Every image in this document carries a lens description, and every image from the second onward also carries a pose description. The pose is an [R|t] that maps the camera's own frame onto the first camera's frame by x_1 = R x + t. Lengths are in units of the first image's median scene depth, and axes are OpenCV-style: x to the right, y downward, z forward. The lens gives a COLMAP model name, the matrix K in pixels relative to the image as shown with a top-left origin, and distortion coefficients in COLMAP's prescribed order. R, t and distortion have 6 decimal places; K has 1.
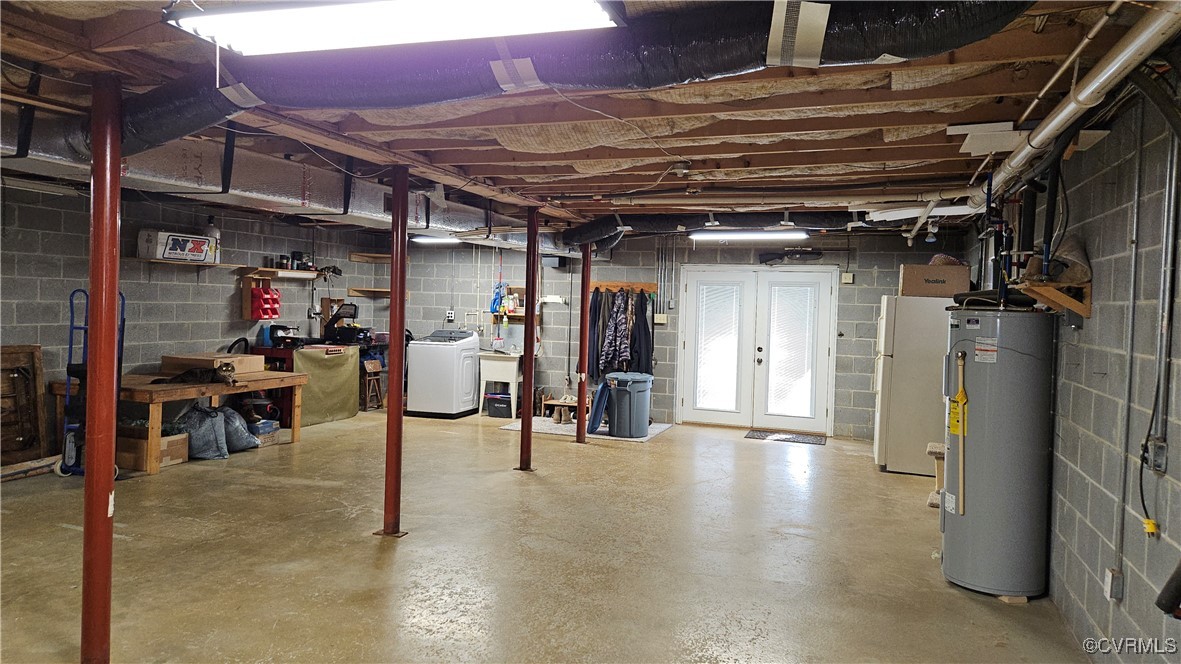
lens RADIAL K [[795.0, 0, 589.1], [0, 795.0, 326.8], [0, 0, 1]] dist [0.010139, 0.001796]
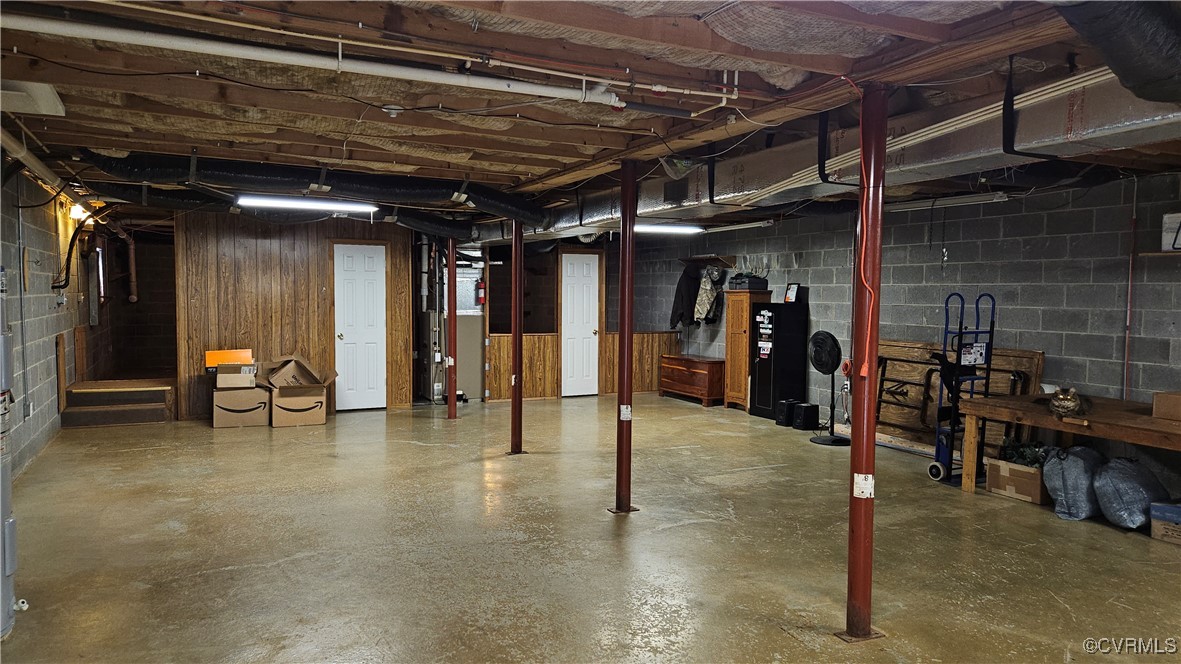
lens RADIAL K [[795.0, 0, 589.4], [0, 795.0, 336.9], [0, 0, 1]] dist [0.010139, 0.001796]
pose [[-0.701751, 0.005069, -0.712404, 0.432321], [-0.057267, 0.996337, 0.063501, -0.027669], [0.710117, 0.085359, -0.698890, 1.365790]]
